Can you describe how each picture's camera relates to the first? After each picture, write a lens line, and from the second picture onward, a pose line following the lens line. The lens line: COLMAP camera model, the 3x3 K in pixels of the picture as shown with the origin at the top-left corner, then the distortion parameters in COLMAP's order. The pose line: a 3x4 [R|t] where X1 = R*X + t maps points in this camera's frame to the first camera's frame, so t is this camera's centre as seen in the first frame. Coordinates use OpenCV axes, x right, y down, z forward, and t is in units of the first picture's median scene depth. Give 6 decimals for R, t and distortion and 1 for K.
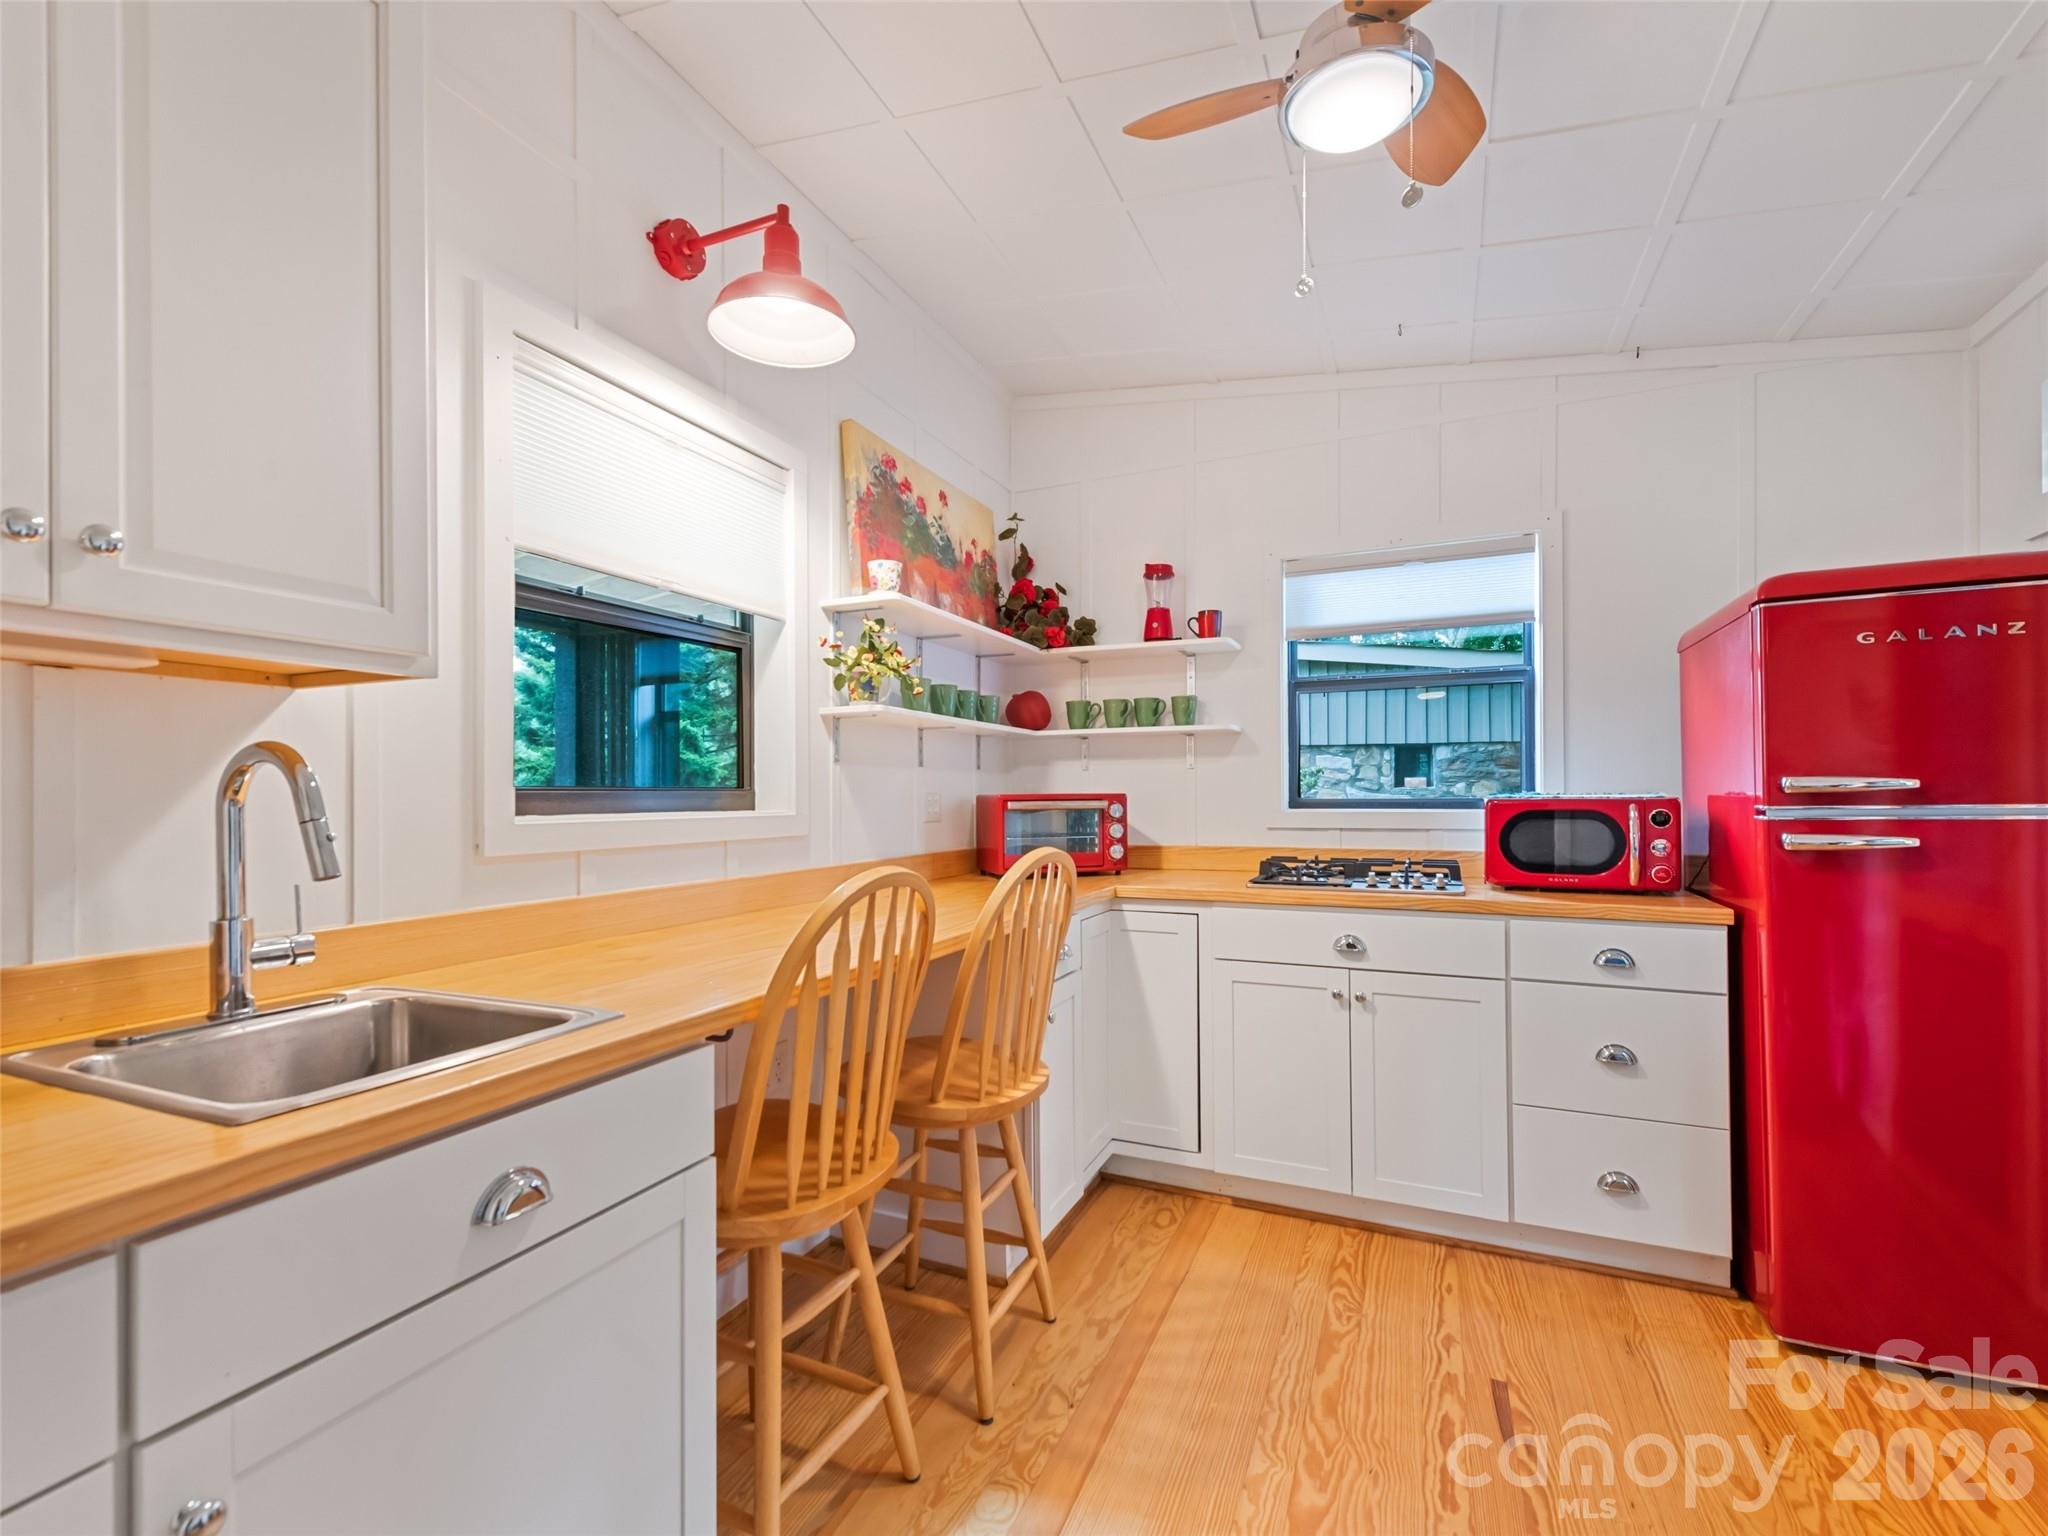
lens RADIAL K [[938.5, 0, 972.5], [0, 938.5, 787.4], [0, 0, 1]] dist [0.014361, -0.003718]
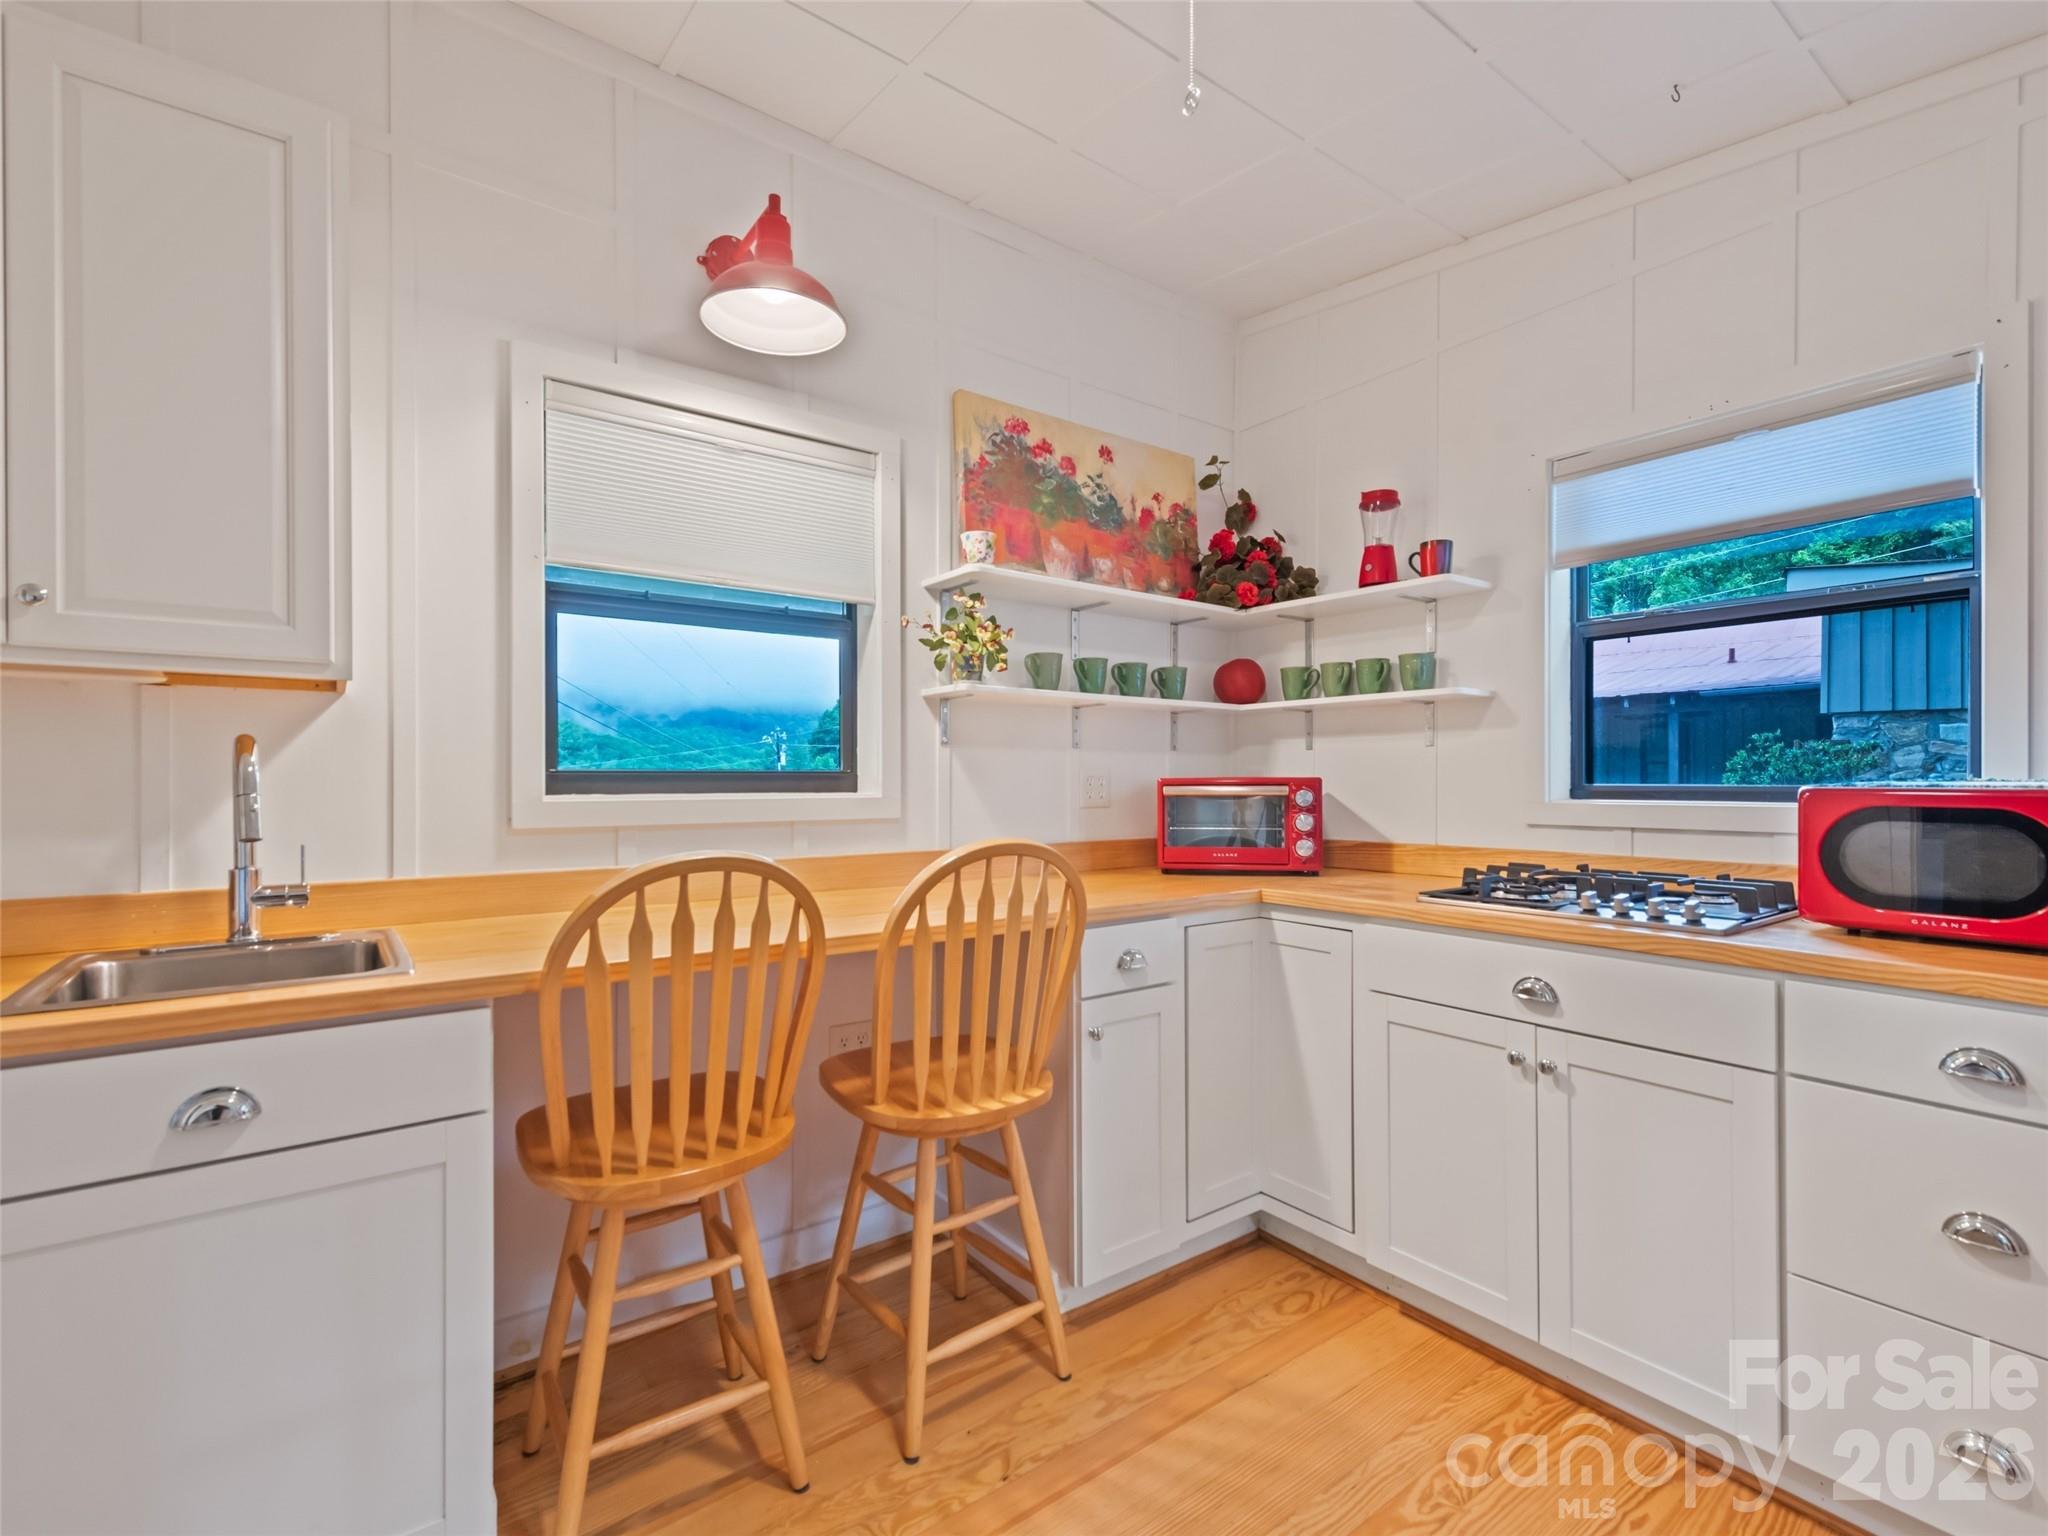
lens RADIAL K [[938.5, 0, 1002.9], [0, 938.5, 776.6], [0, 0, 1]] dist [0.014361, -0.003718]
pose [[0.871254, 0.003229, -0.490821, 0.361330], [-0.000081, 0.999979, 0.006435, 0.000745], [0.490832, -0.005566, 0.871236, 0.164853]]
